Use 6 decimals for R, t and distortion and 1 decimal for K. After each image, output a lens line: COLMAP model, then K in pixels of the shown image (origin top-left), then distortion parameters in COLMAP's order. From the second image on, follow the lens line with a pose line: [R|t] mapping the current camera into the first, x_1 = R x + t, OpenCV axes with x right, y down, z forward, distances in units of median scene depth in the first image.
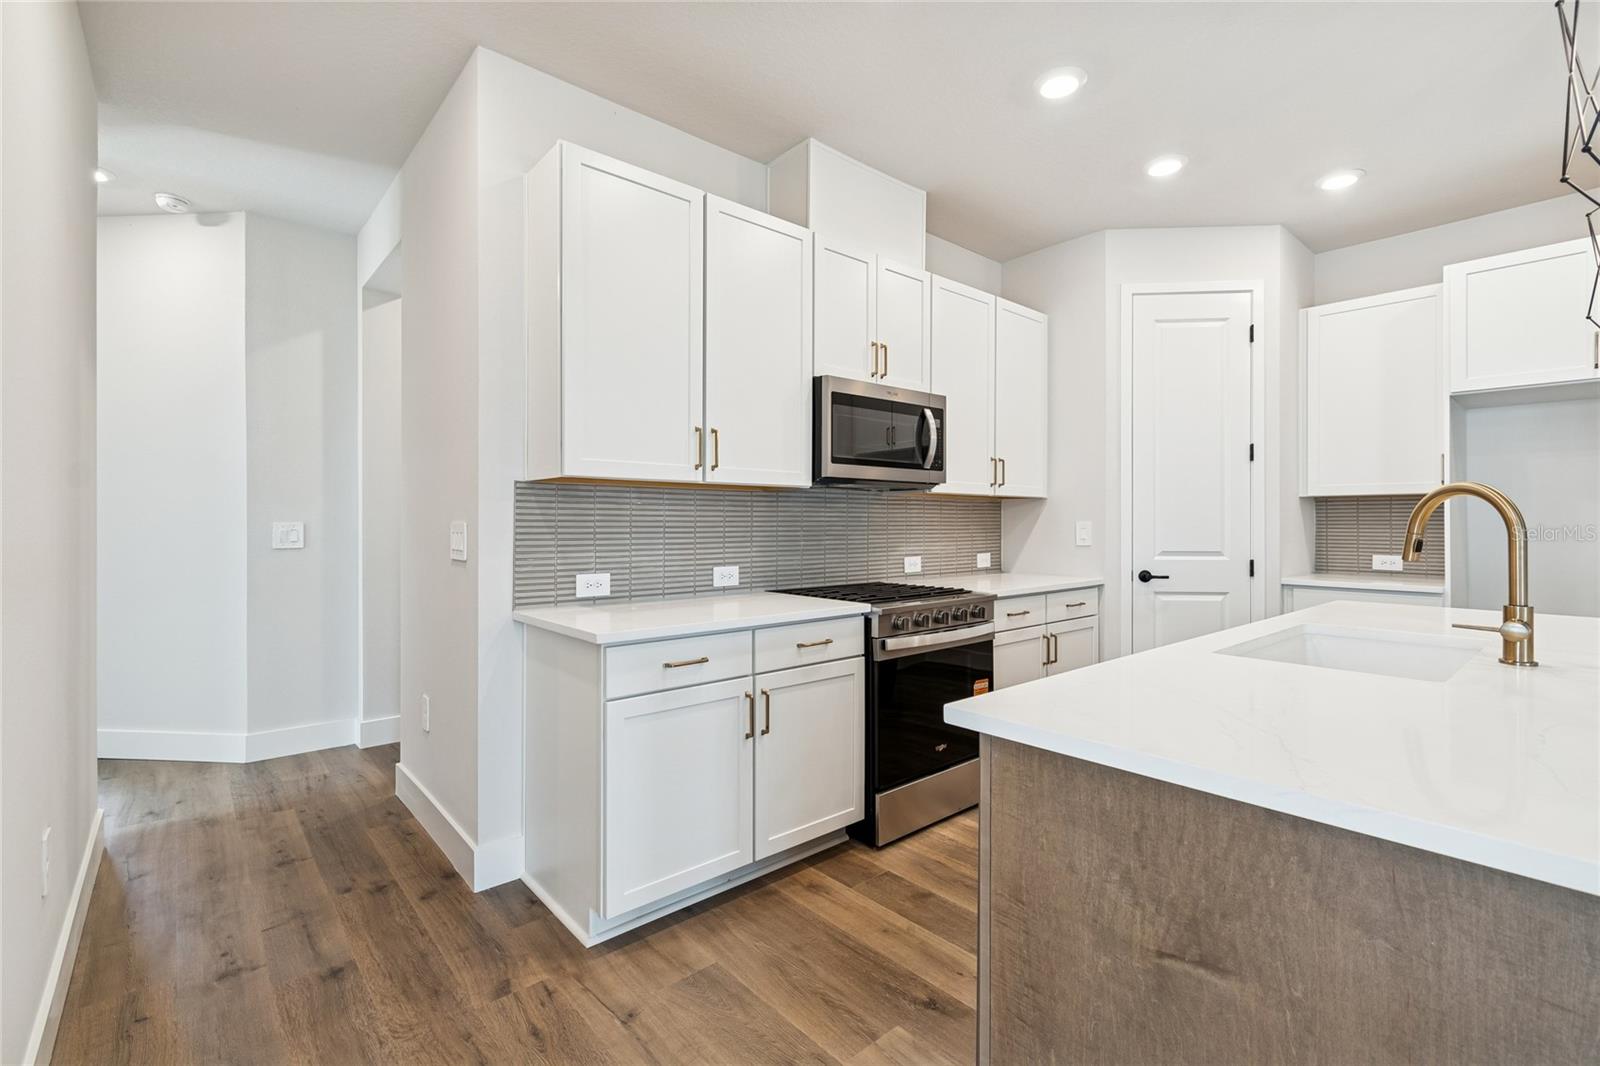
lens RADIAL K [[671.3, 0, 767.4], [0, 671.3, 532.1], [0, 0, 1]] dist [0.007864, -0.000257]
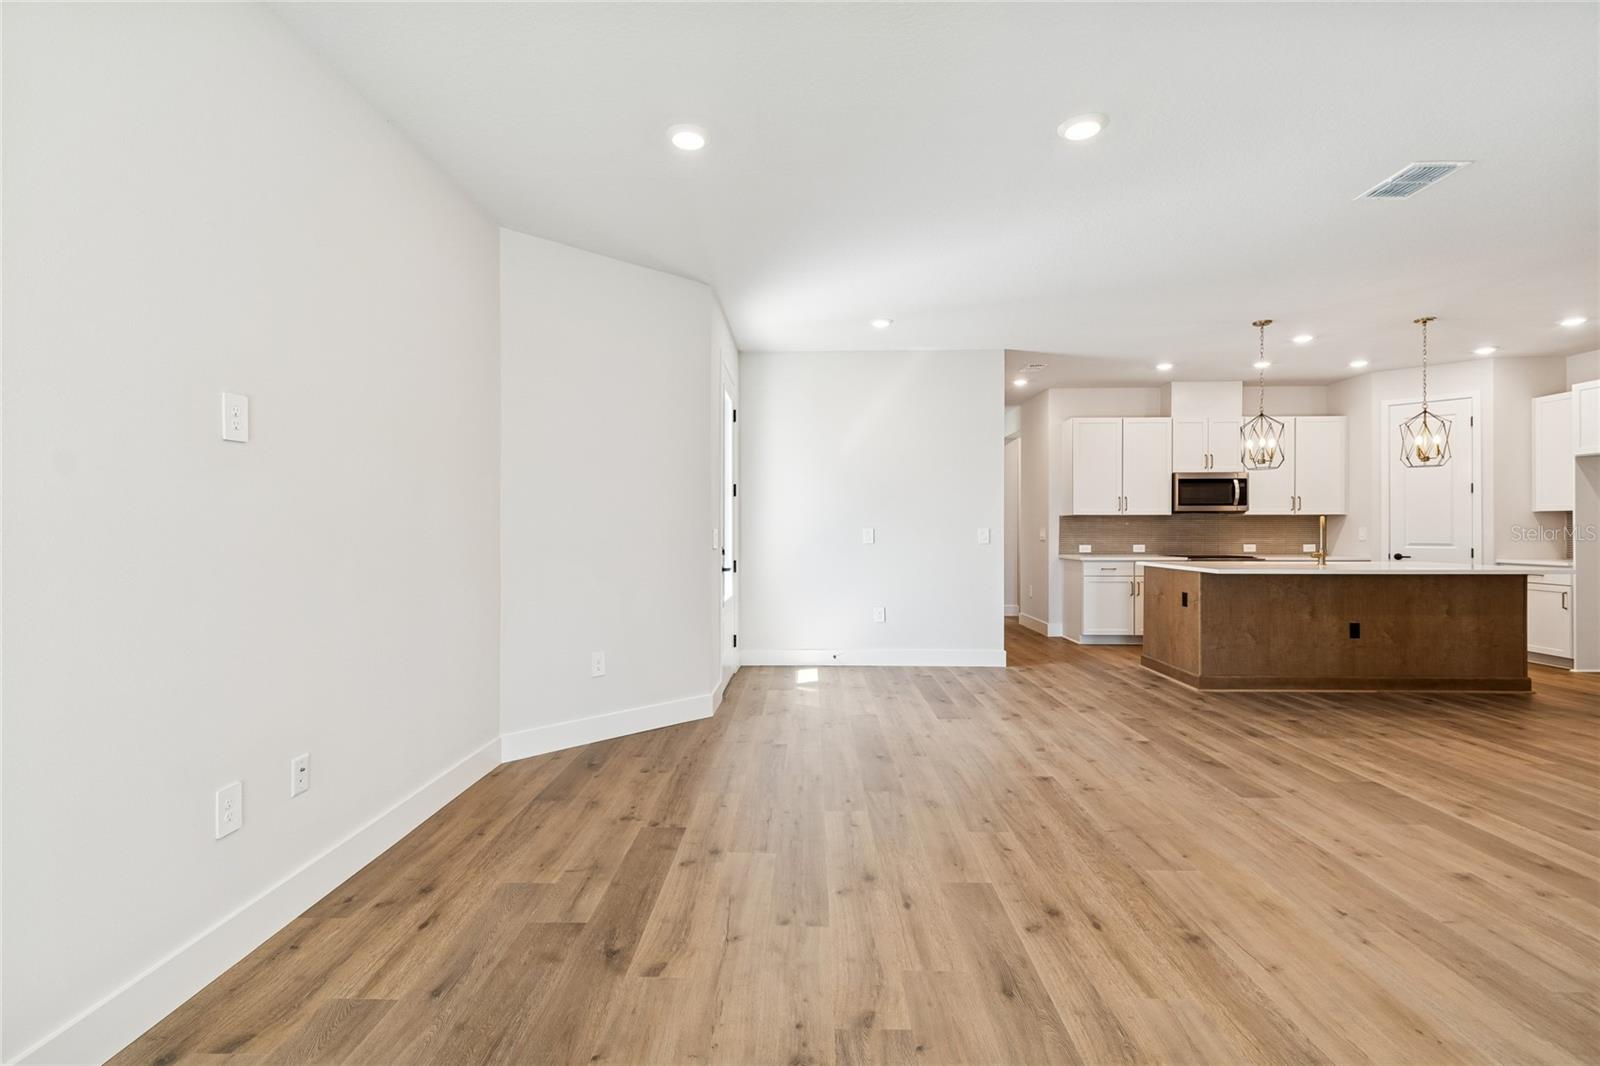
lens RADIAL K [[728.8, 0, 792.4], [0, 728.8, 527.4], [0, 0, 1]] dist [0.003825, -0.003907]
pose [[0.760332, -0.004921, -0.649516, 0.784698], [-0.006658, 0.999860, -0.015369, 0.036158], [0.649500, 0.016010, 0.760193, -2.122538]]
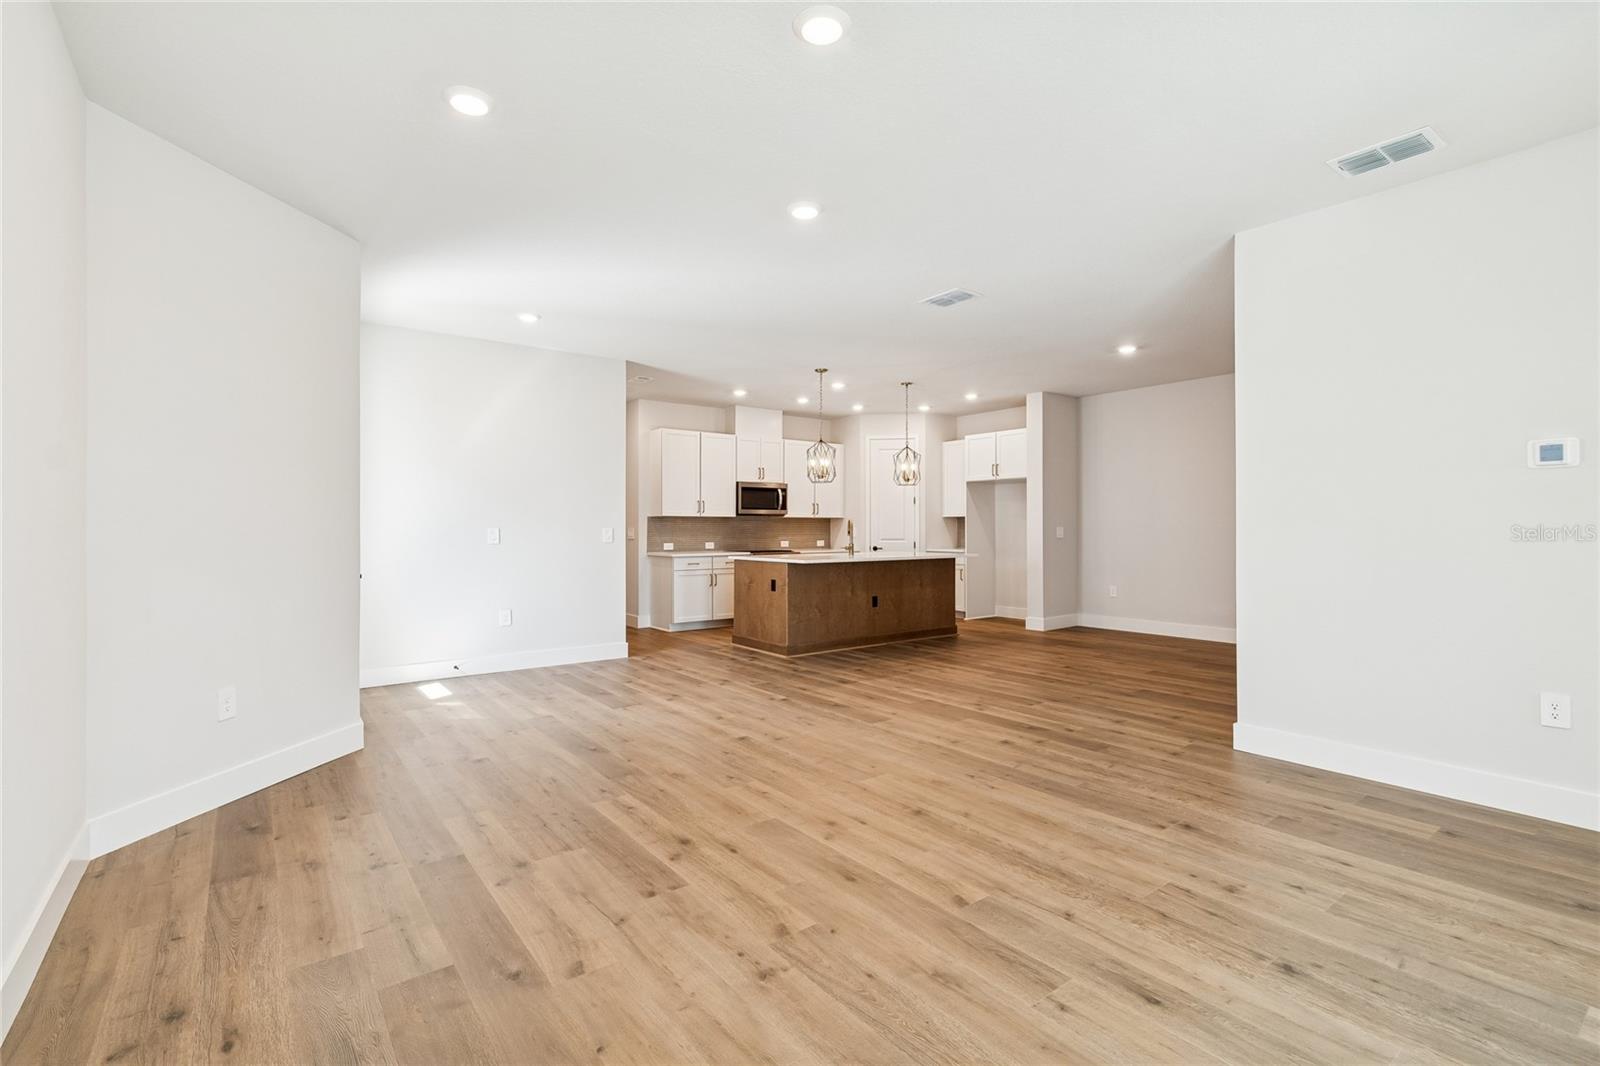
lens RADIAL K [[728.8, 0, 800.0], [0, 728.8, 529.6], [0, 0, 1]] dist [0.003825, -0.003907]
pose [[0.999700, -0.004965, -0.023982, 0.443213], [0.004640, 0.999897, -0.013602, 0.040542], [0.024047, 0.013487, 0.999620, -2.380204]]
